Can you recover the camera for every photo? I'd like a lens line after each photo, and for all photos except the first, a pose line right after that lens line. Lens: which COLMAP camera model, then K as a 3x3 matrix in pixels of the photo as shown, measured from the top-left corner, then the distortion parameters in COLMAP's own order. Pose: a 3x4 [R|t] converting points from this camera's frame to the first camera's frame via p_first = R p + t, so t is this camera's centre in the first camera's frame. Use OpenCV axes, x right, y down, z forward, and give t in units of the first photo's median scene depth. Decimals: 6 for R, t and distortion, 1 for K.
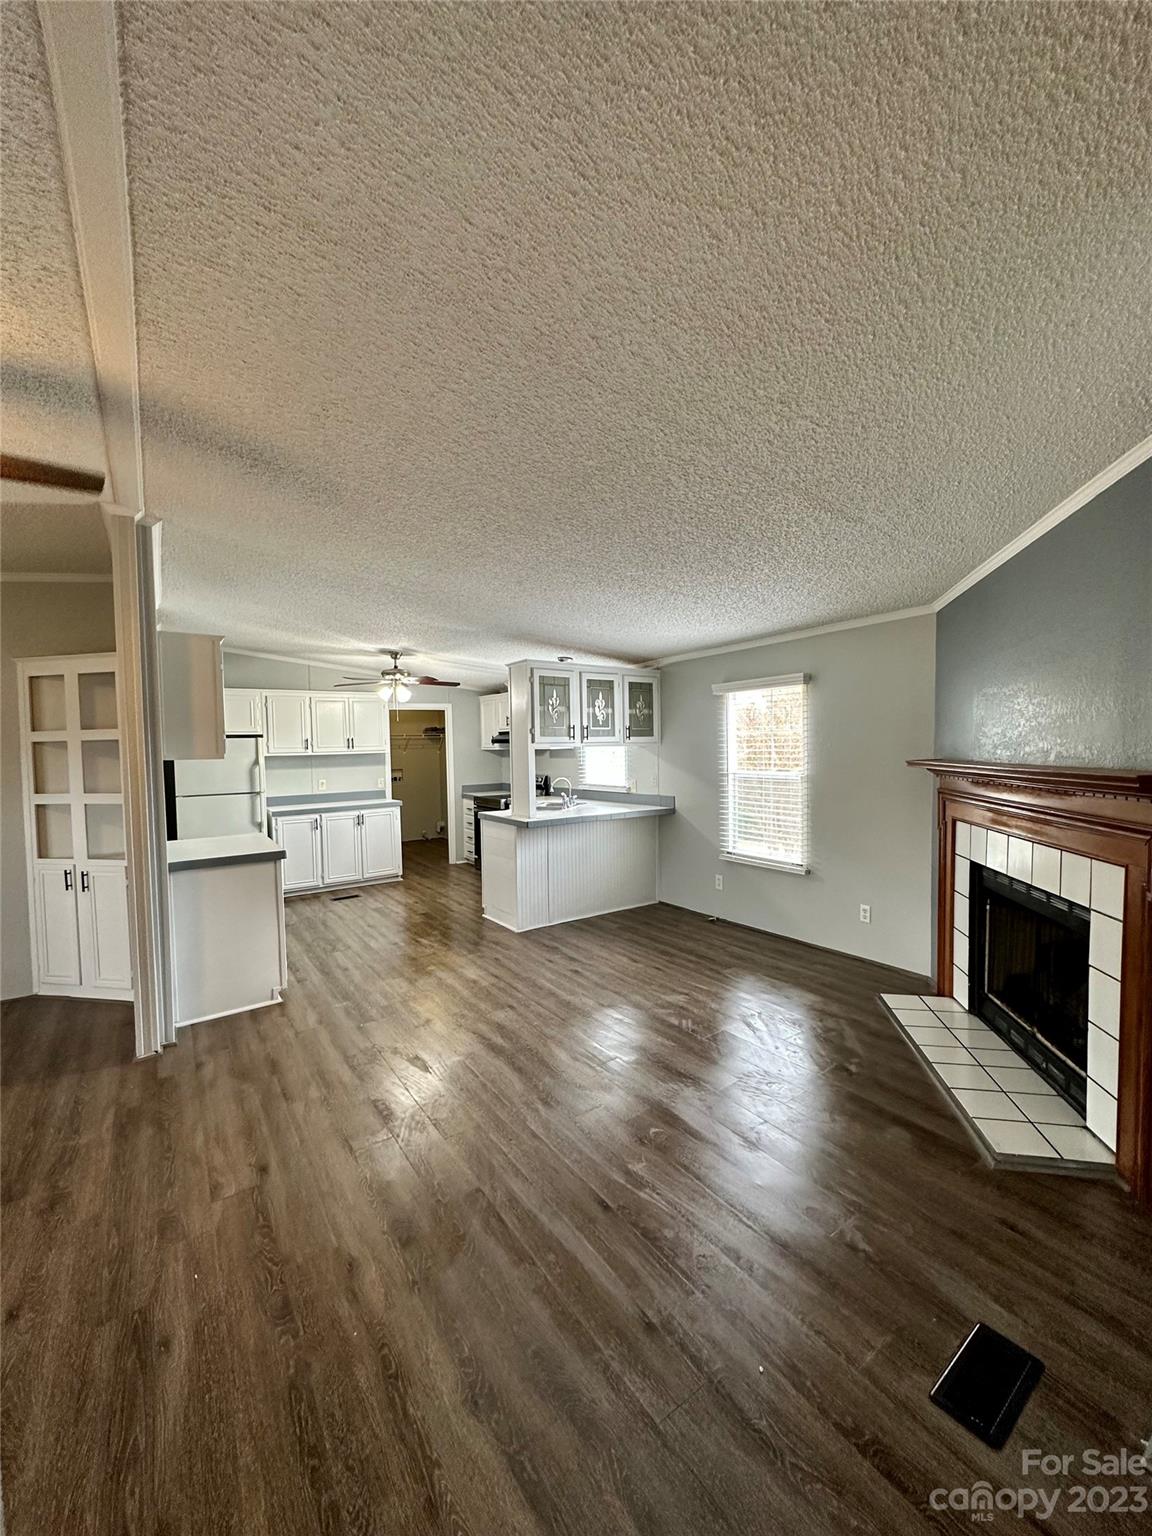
lens RADIAL K [[609.9, 0, 576.9], [0, 609.9, 770.3], [0, 0, 1]] dist [-0.000841, 0.000336]
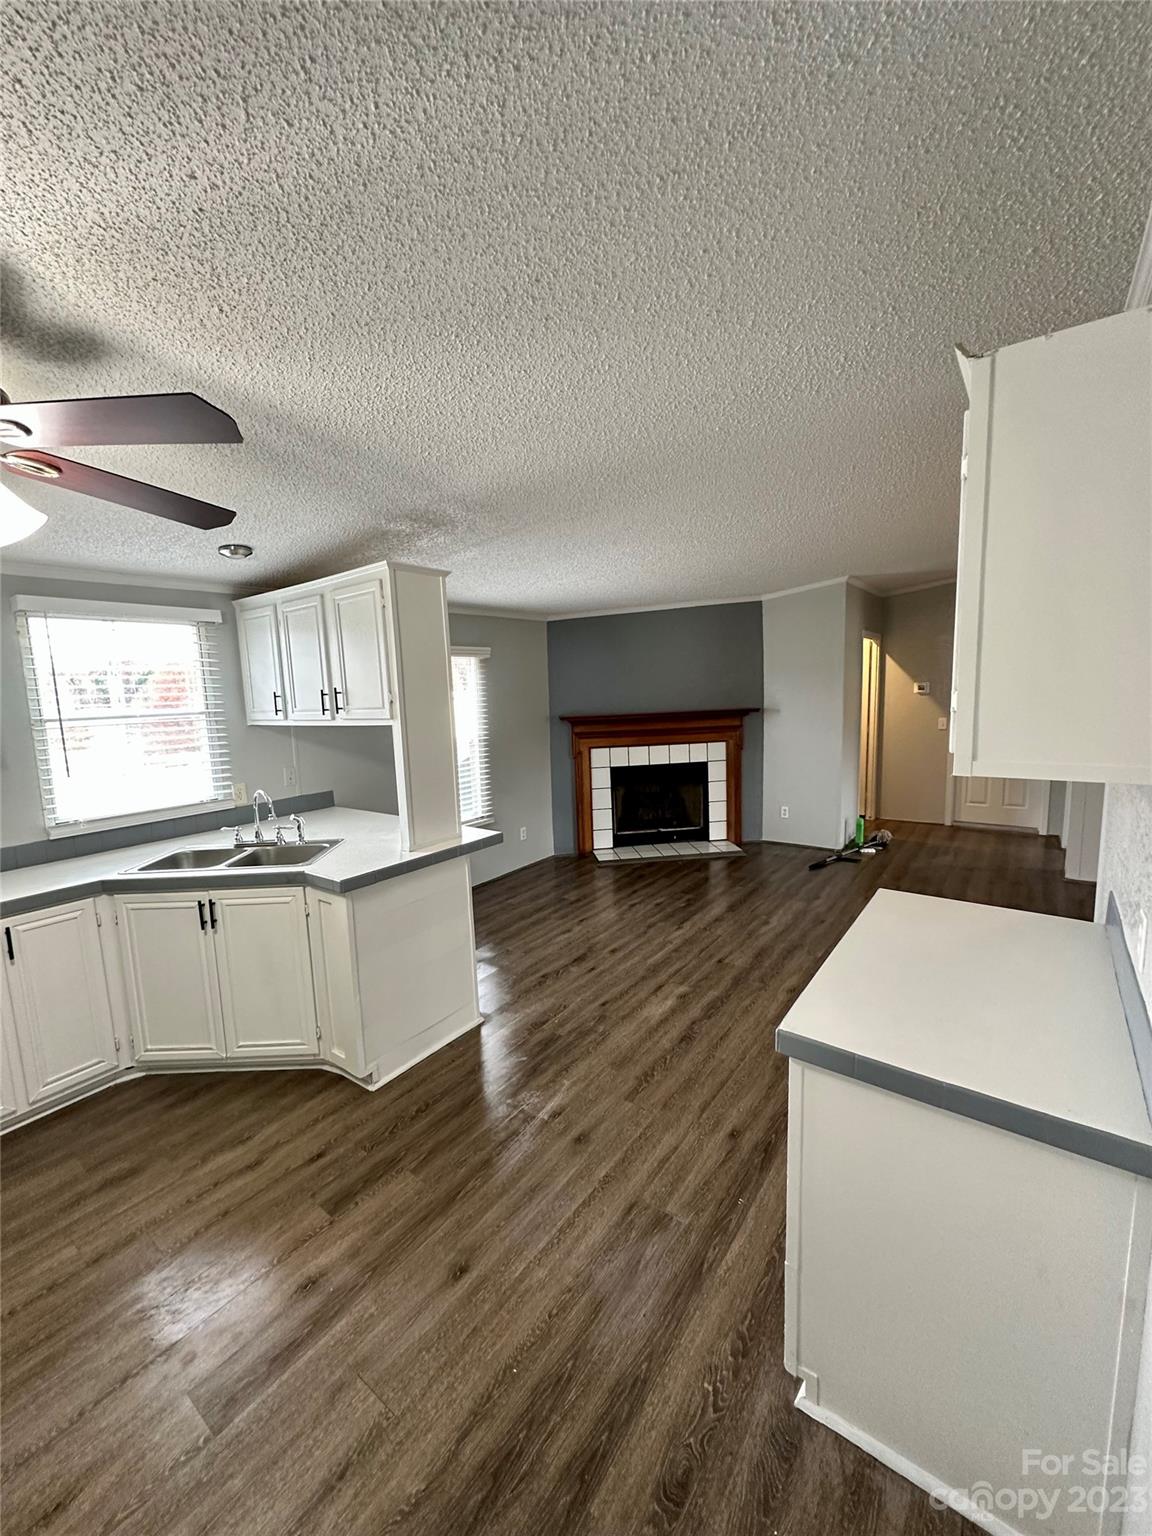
lens RADIAL K [[609.9, 0, 576.1], [0, 609.9, 768.5], [0, 0, 1]] dist [-0.000841, 0.000336]
pose [[-0.320245, -0.093266, 0.942732, -0.669921], [0.079594, 0.988974, 0.124879, -0.055154], [-0.943985, 0.115028, -0.309291, 1.044940]]
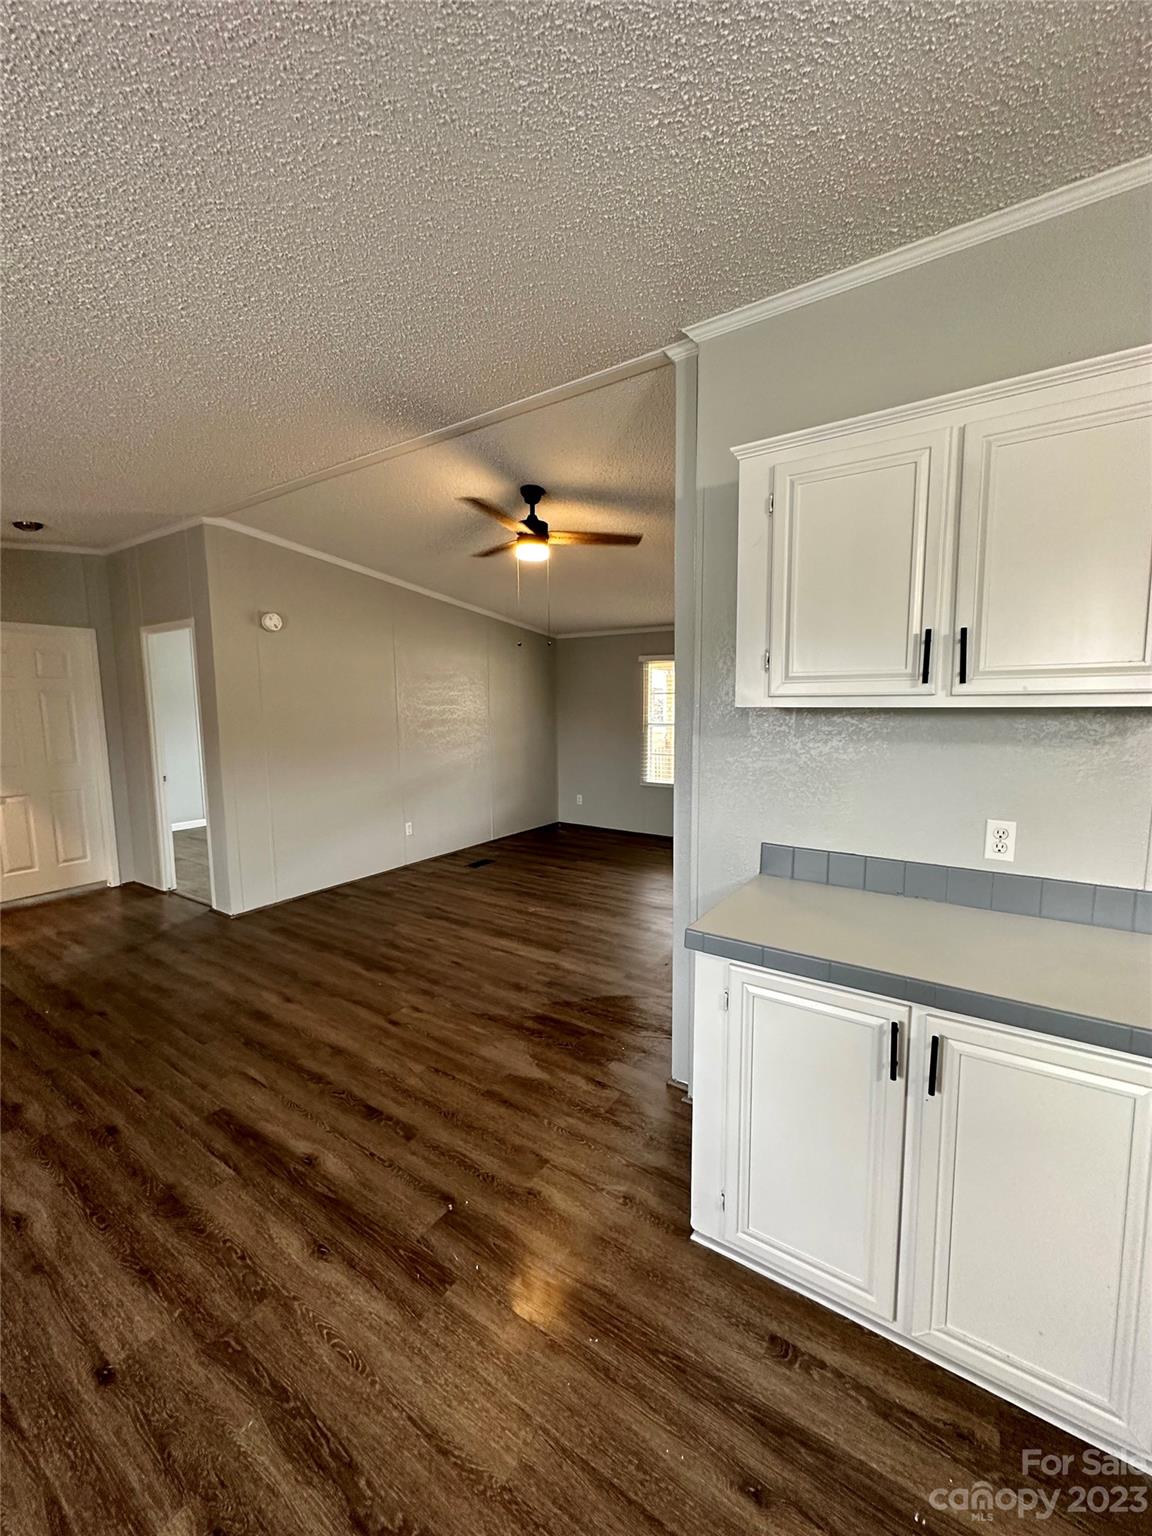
lens RADIAL K [[609.9, 0, 572.8], [0, 609.9, 764.0], [0, 0, 1]] dist [-0.000841, 0.000336]
pose [[-0.928418, 0.068084, -0.365245, -0.186201], [0.014490, 0.988954, 0.147514, -0.033718], [0.371254, 0.131662, -0.919149, 0.979444]]
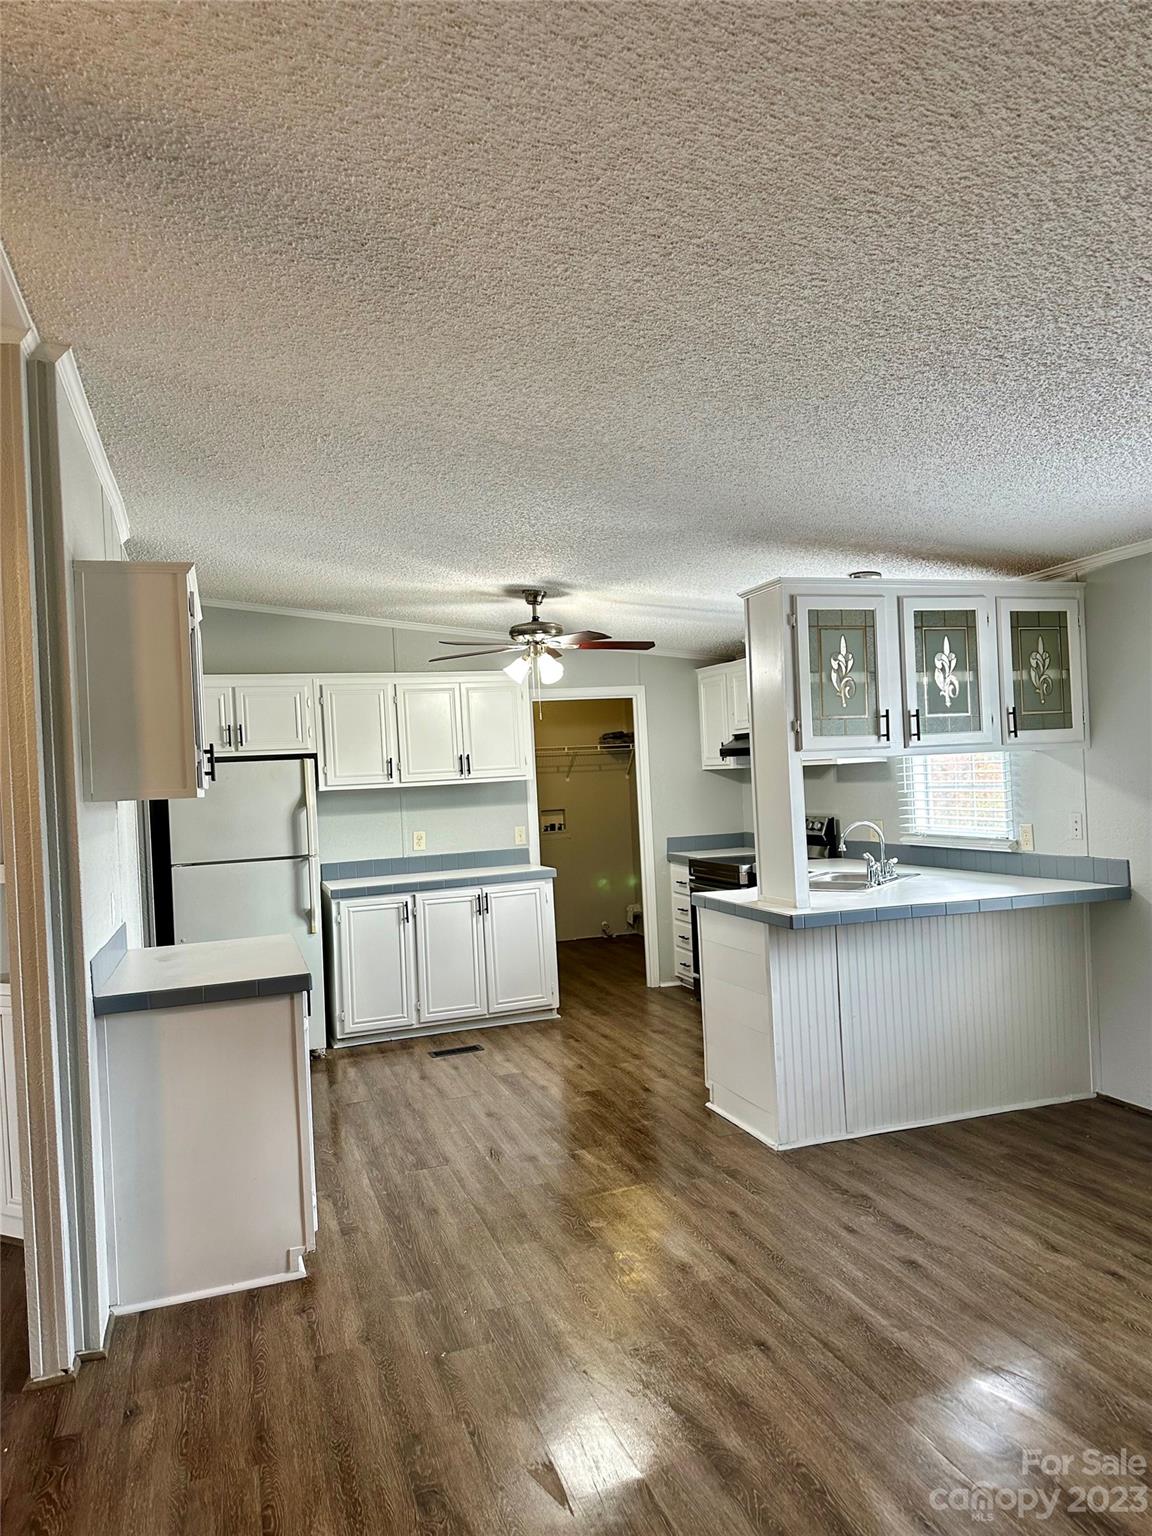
lens RADIAL K [[1068.4, 0, 584.5], [0, 1068.4, 768.1], [0, 0, 1]] dist [0.044285, -0.049810]
pose [[0.961470, -0.028529, -0.273427, -0.004534], [0.018271, 0.999033, -0.039990, -0.000561], [0.274303, 0.033453, 0.961061, 0.139864]]
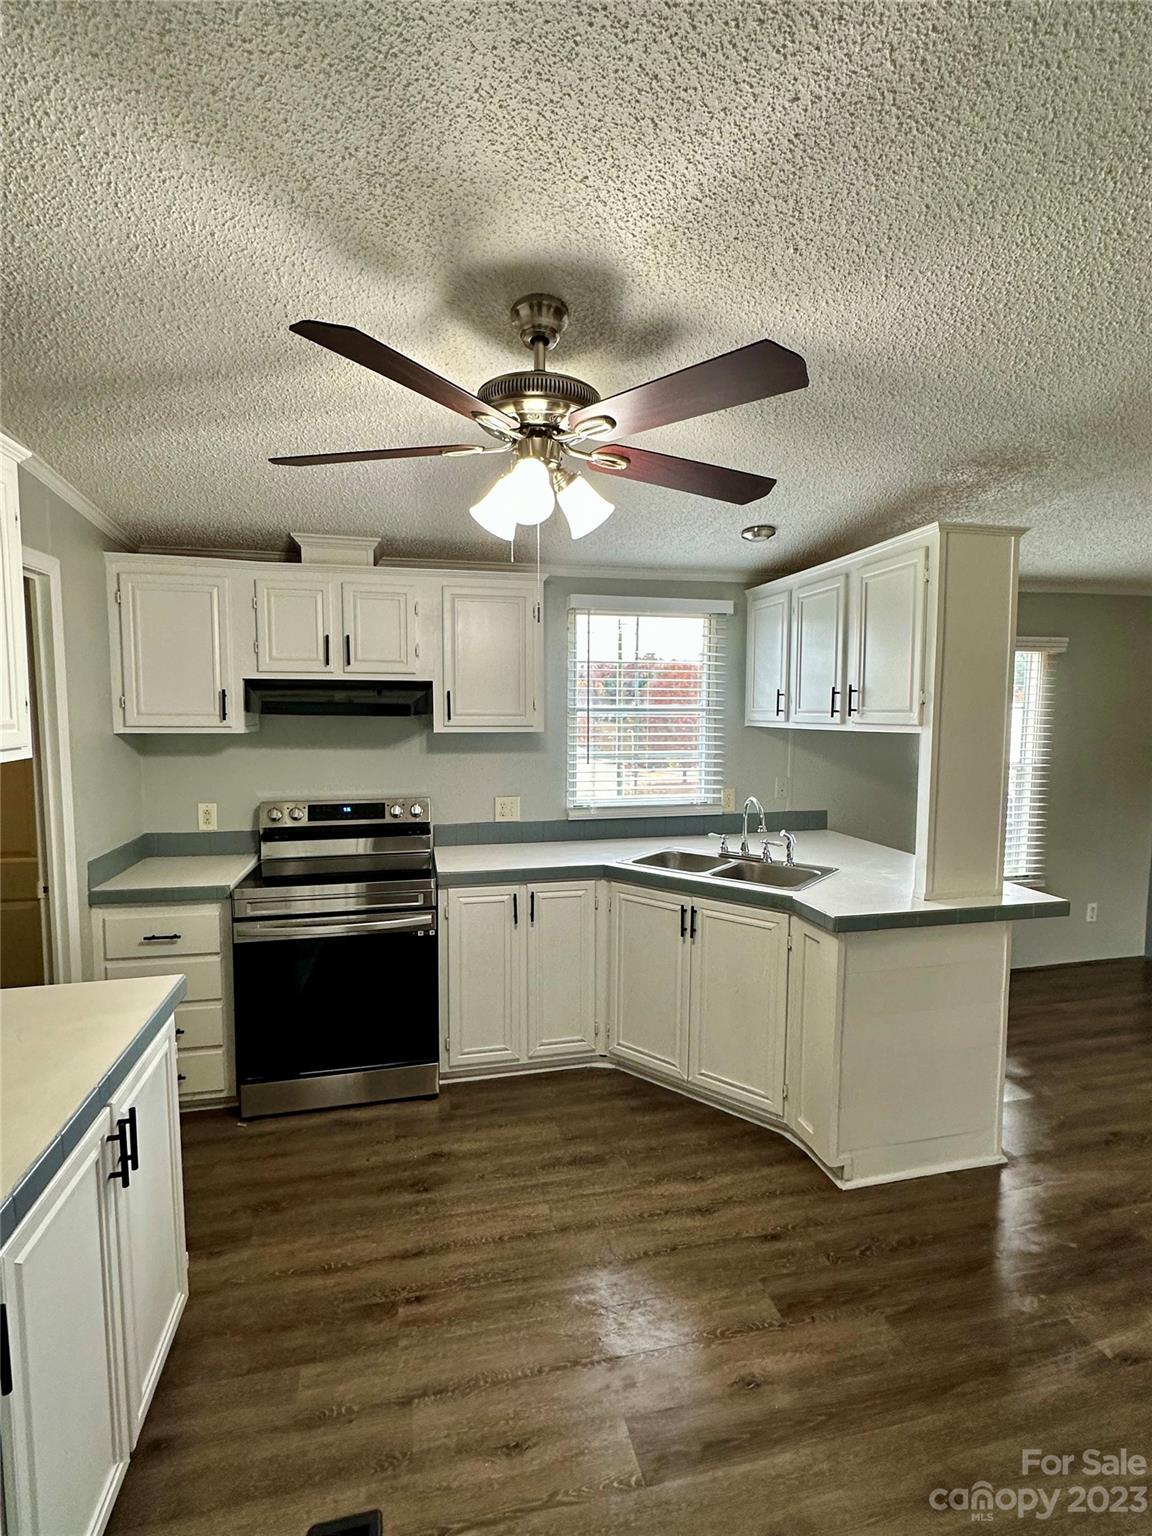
lens RADIAL K [[733.7, 0, 575.9], [0, 733.7, 770.9], [0, 0, 1]] dist [-0.000983, -0.000129]
pose [[0.365292, -0.060698, 0.928912, -0.659261], [0.027243, 0.998142, 0.054508, -0.046588], [-0.930494, 0.005395, 0.366267, 1.063285]]
